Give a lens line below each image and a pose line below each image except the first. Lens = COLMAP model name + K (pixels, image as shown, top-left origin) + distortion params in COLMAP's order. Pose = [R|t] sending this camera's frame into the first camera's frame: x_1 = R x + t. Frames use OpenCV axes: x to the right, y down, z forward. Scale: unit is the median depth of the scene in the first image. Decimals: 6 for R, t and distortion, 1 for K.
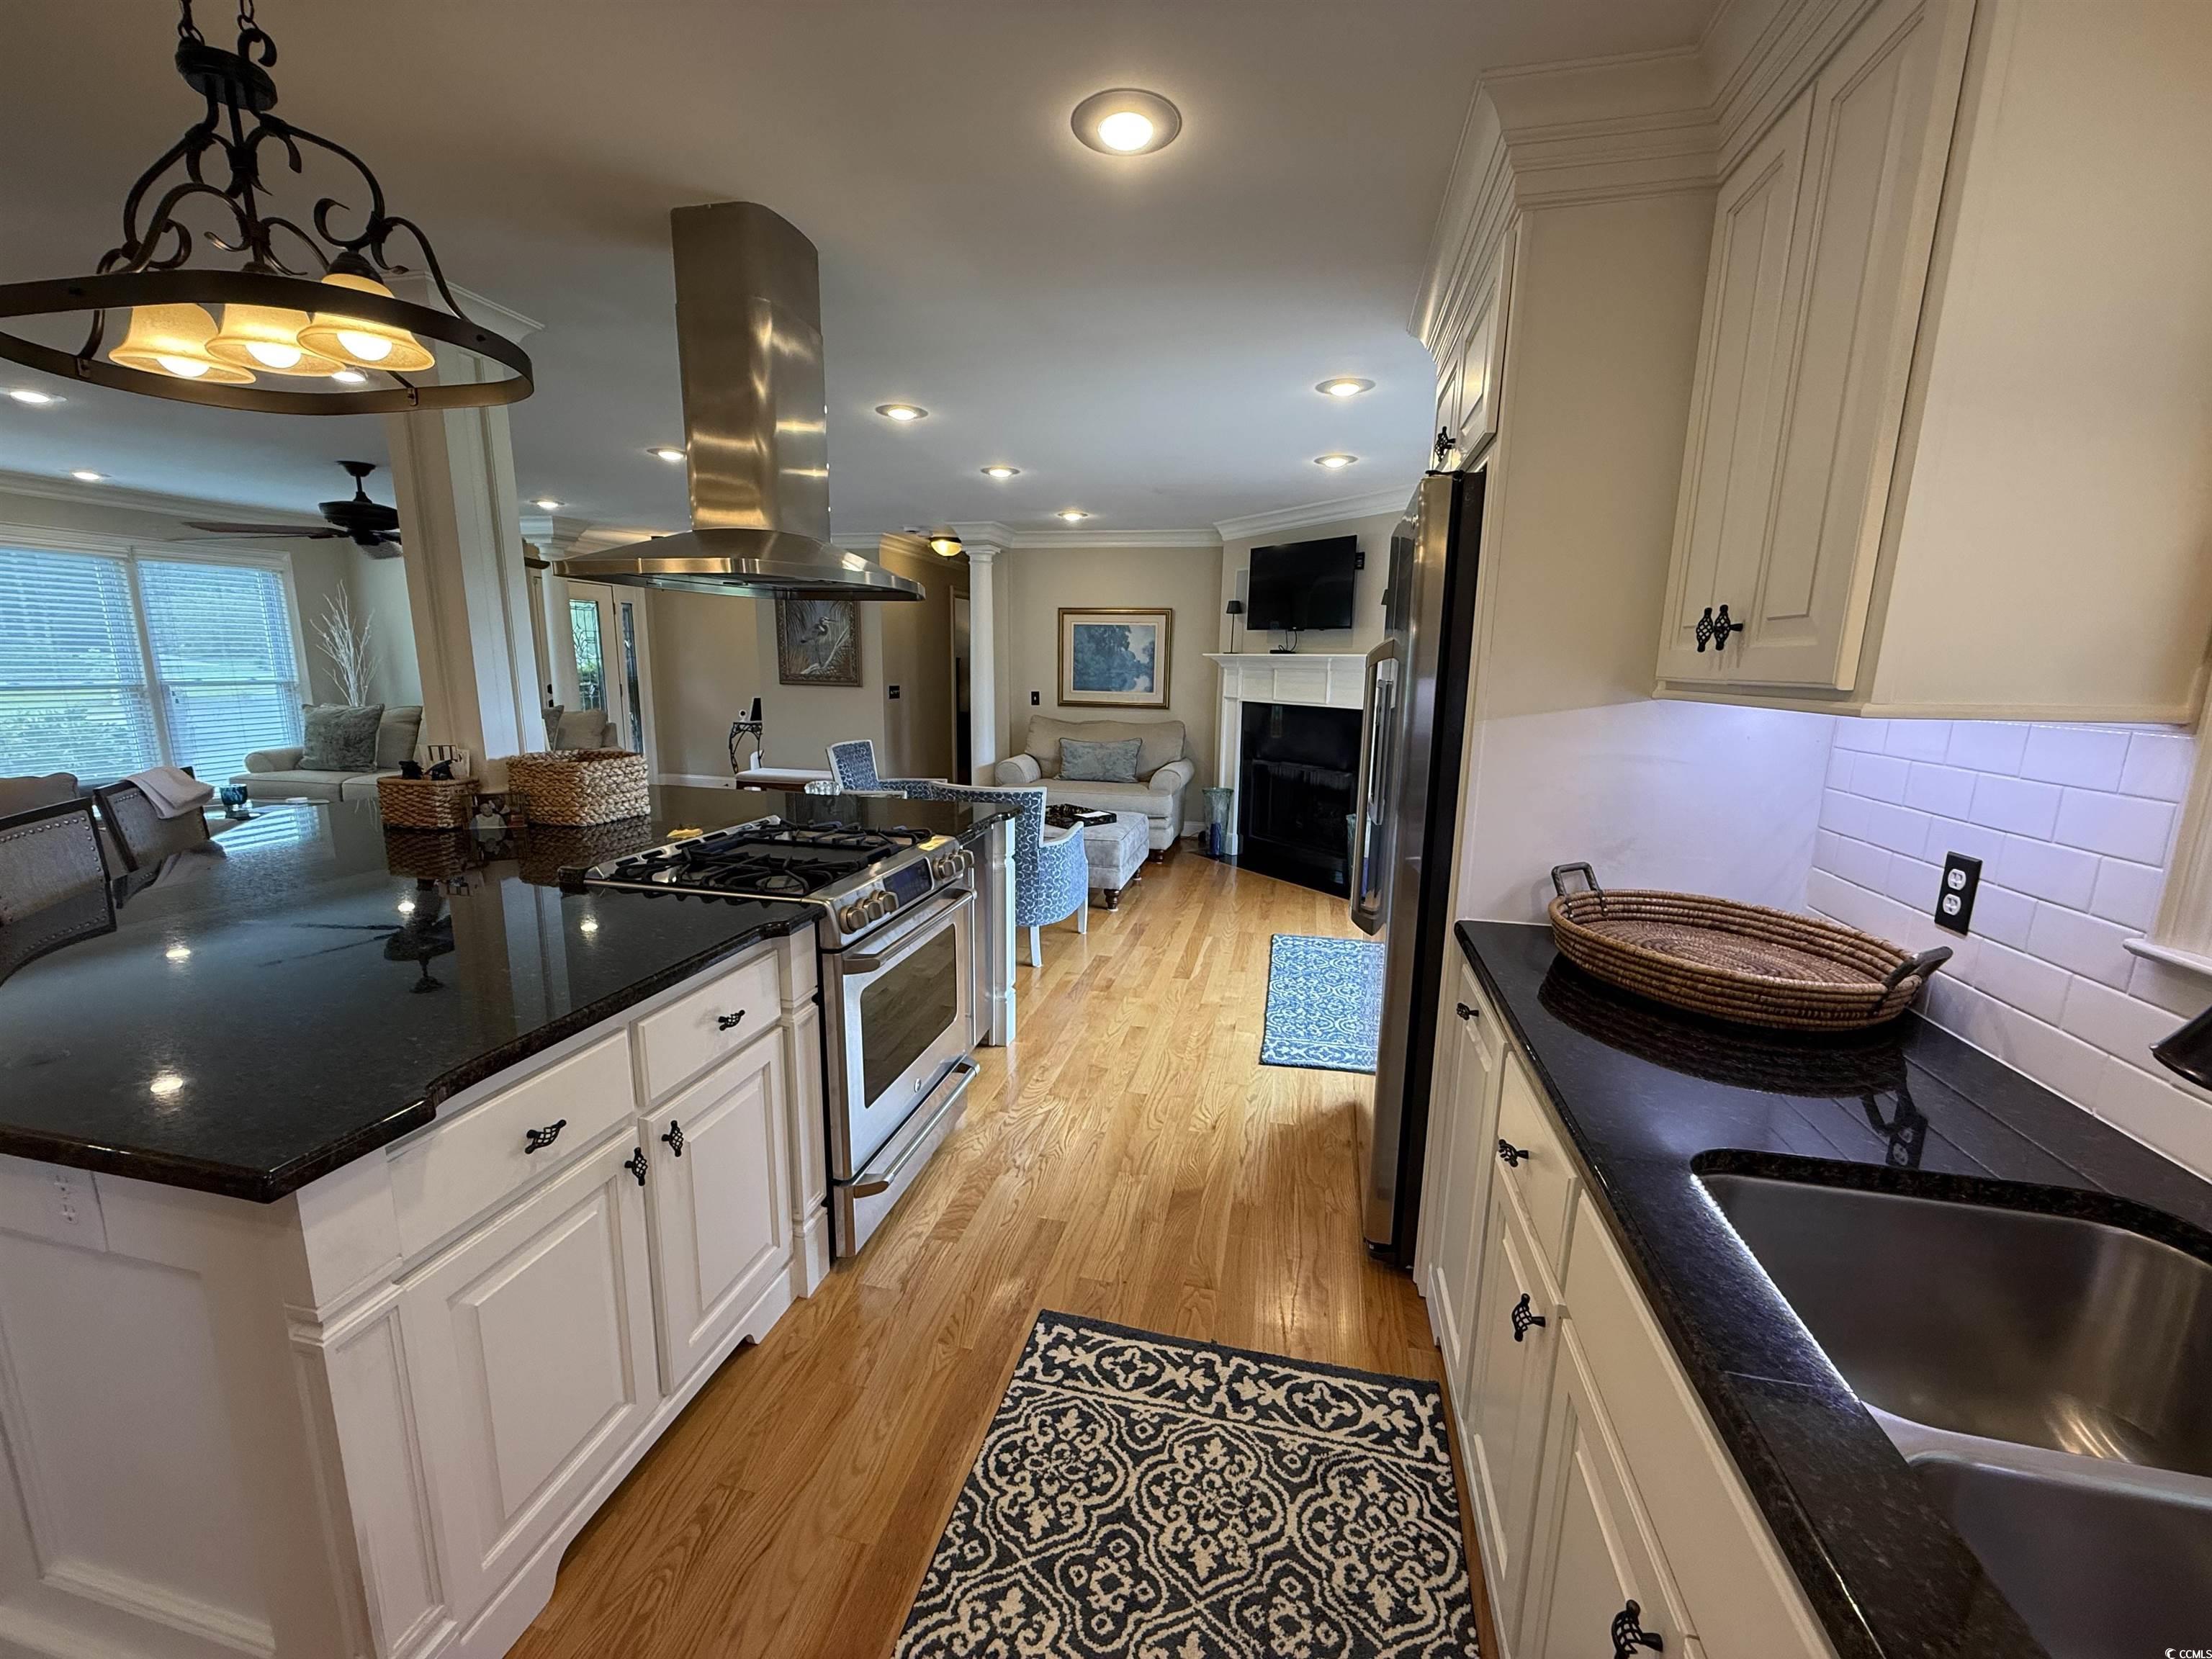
lens RADIAL K [[877.6, 0, 1101.7], [0, 877.6, 833.3], [0, 0, 1]] dist [0.000652, -0.000283]
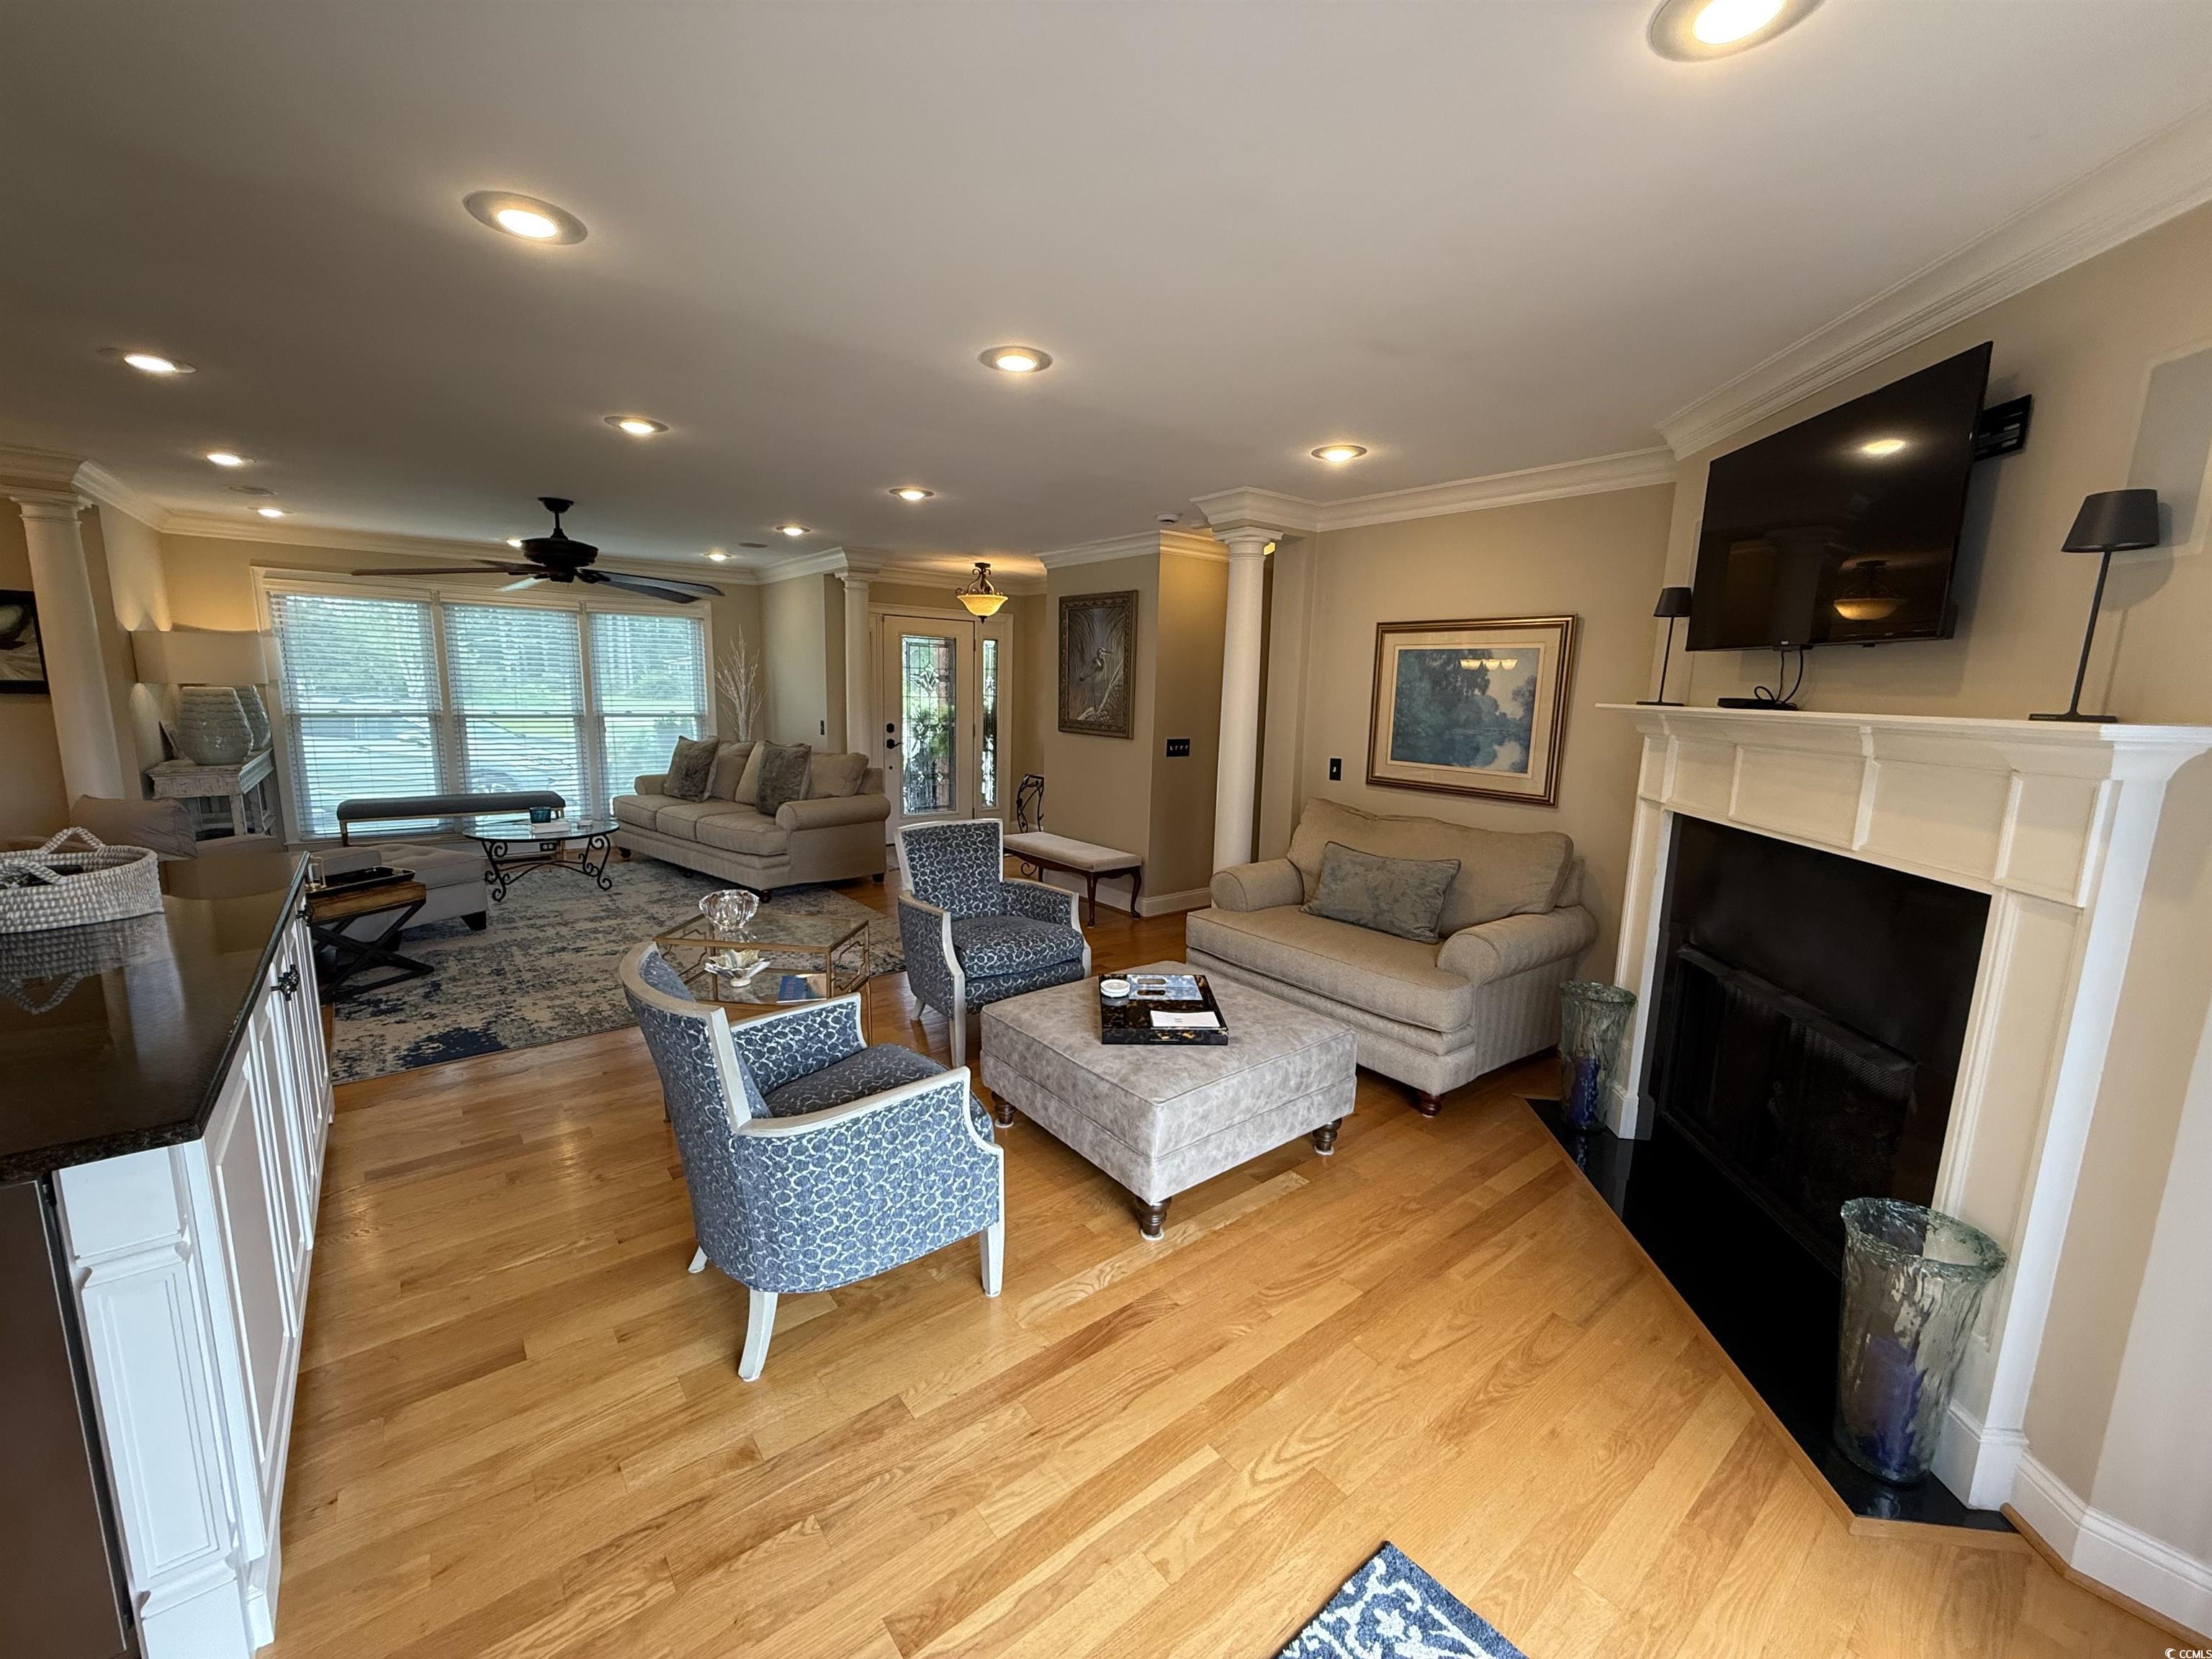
lens RADIAL K [[880.3, 0, 1102.0], [0, 880.3, 834.0], [0, 0, 1]] dist [0.000105, -0.000204]
pose [[0.780820, 0.107183, -0.615494, 0.225044], [-0.133212, 0.991081, 0.003595, -0.108853], [0.610389, 0.079184, 0.788134, 0.504439]]
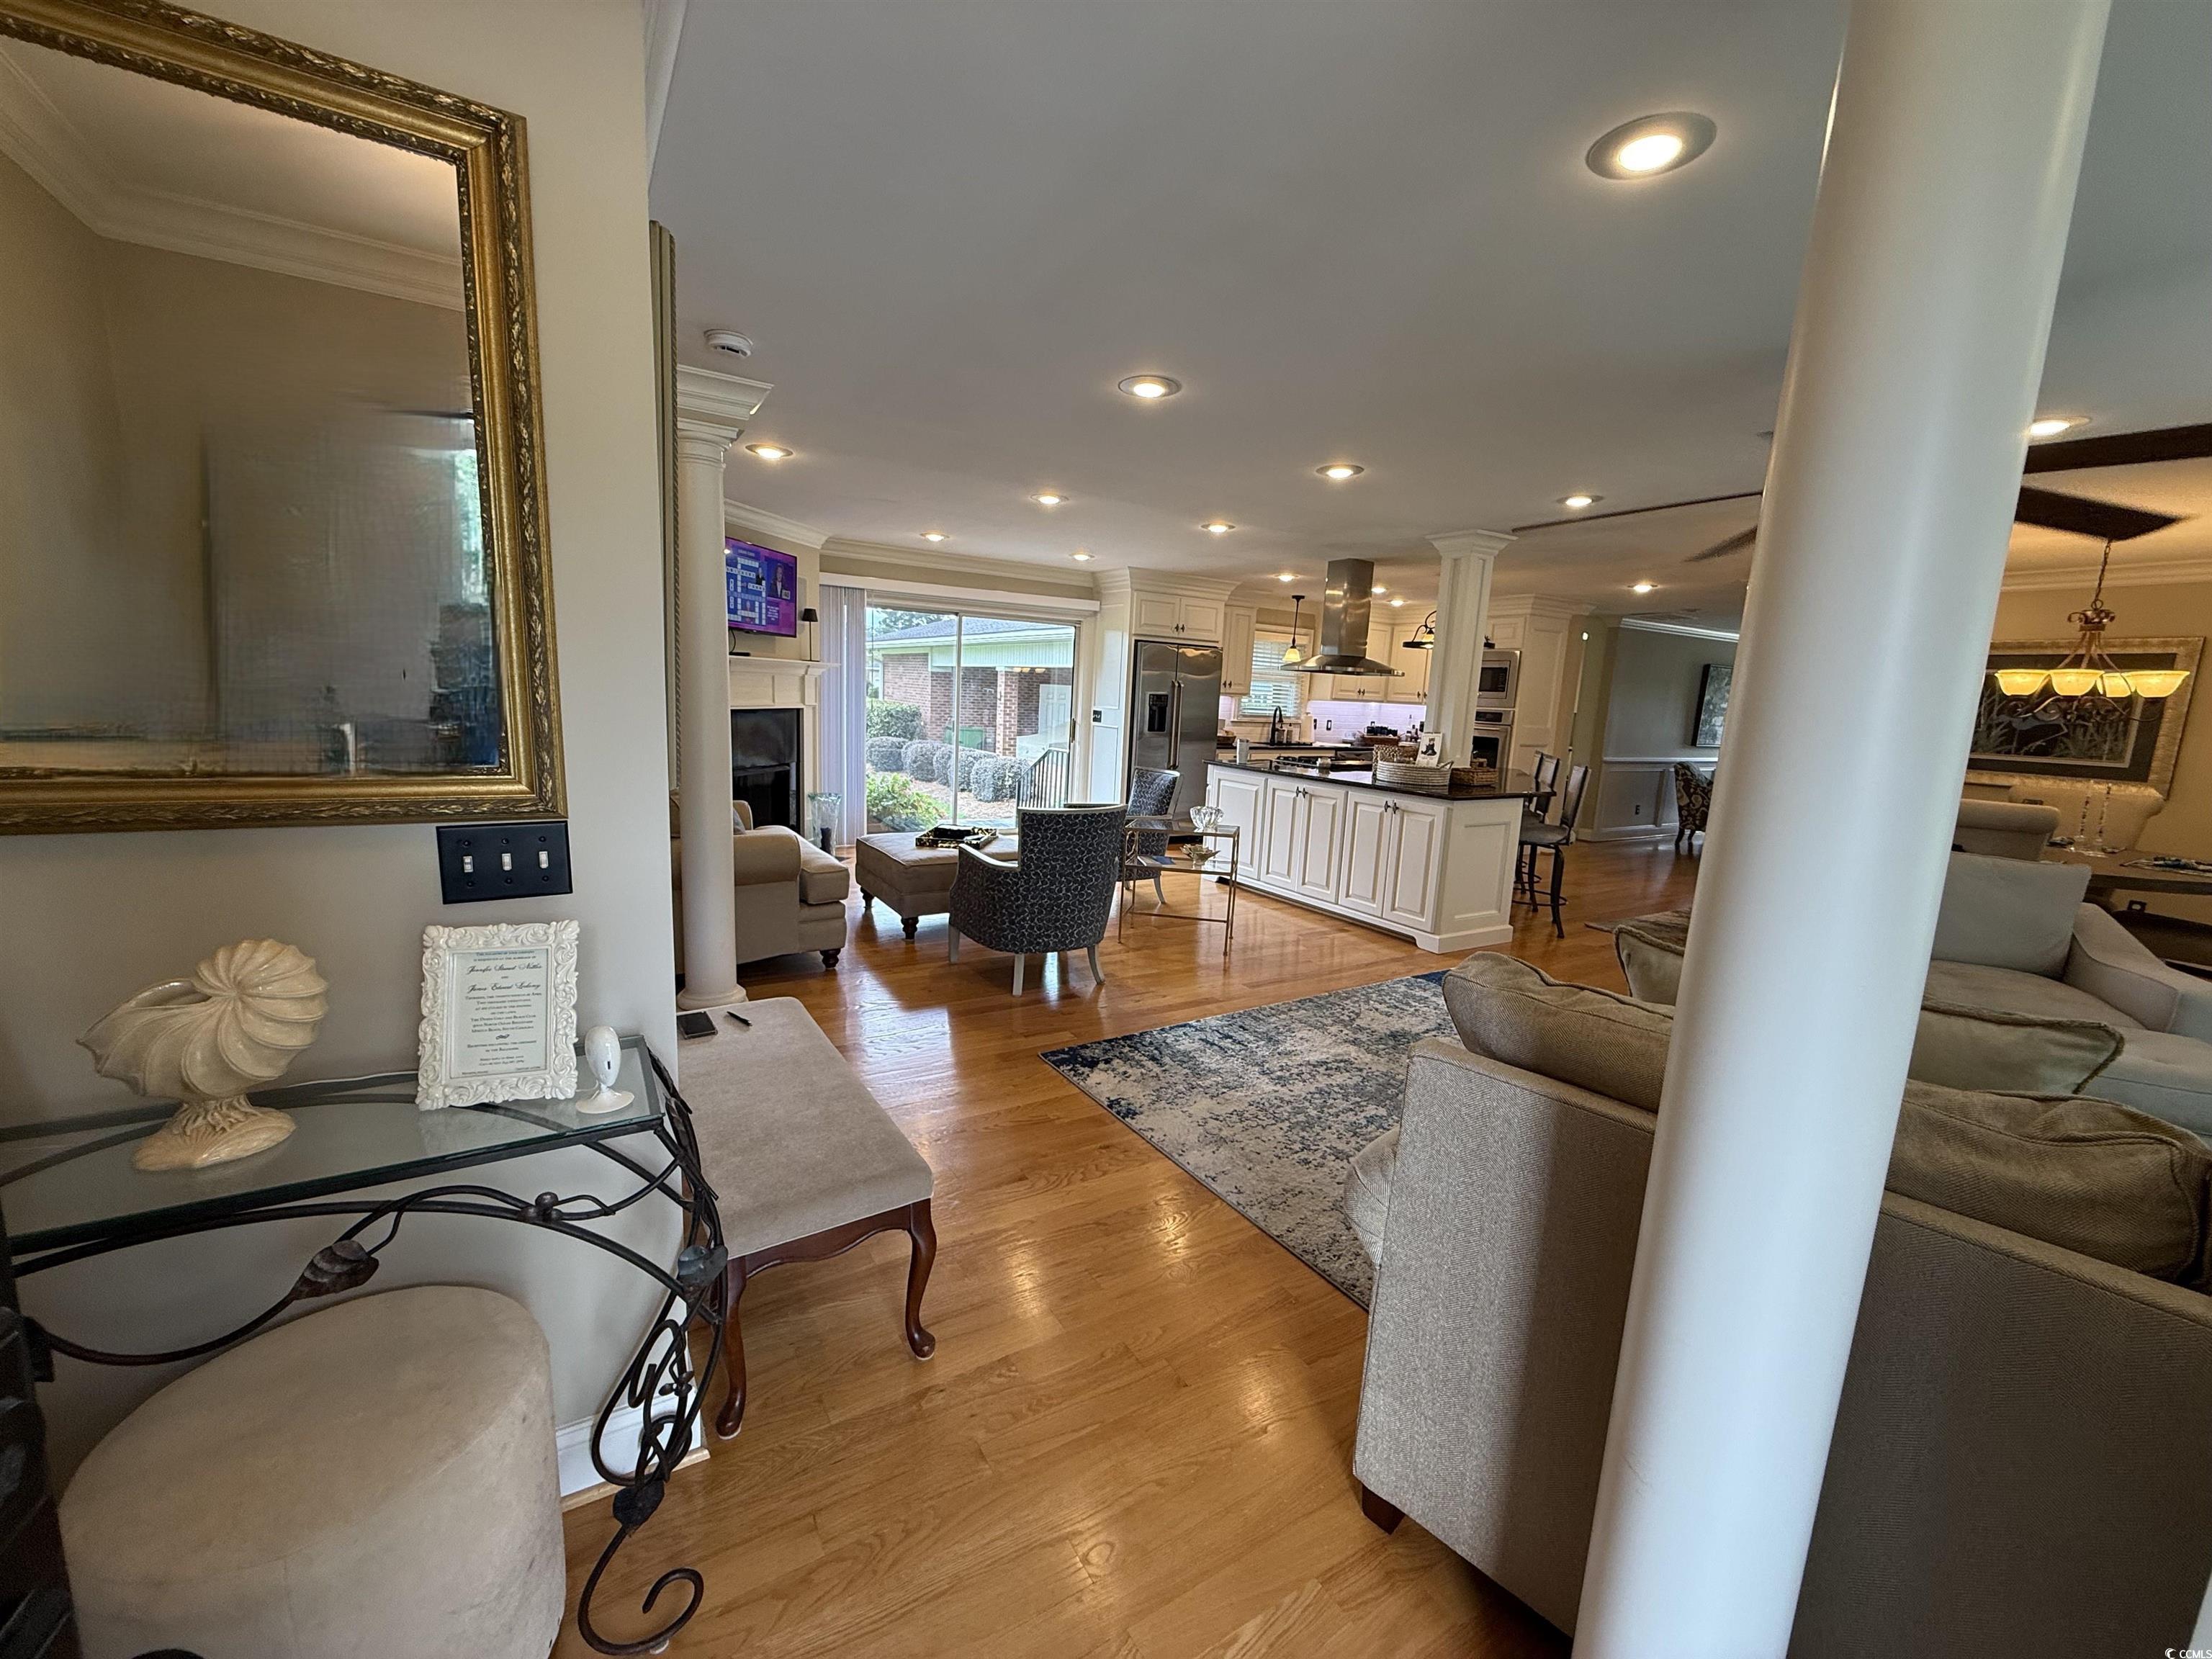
lens RADIAL K [[877.0, 0, 1100.8], [0, 877.0, 834.8], [0, 0, 1]] dist [-0.002033, -0.000116]
pose [[-0.693593, -0.165277, 0.701151, -0.748907], [0.082811, 0.948578, 0.305519, -0.276057], [-0.715592, 0.269968, -0.644240, 1.370576]]
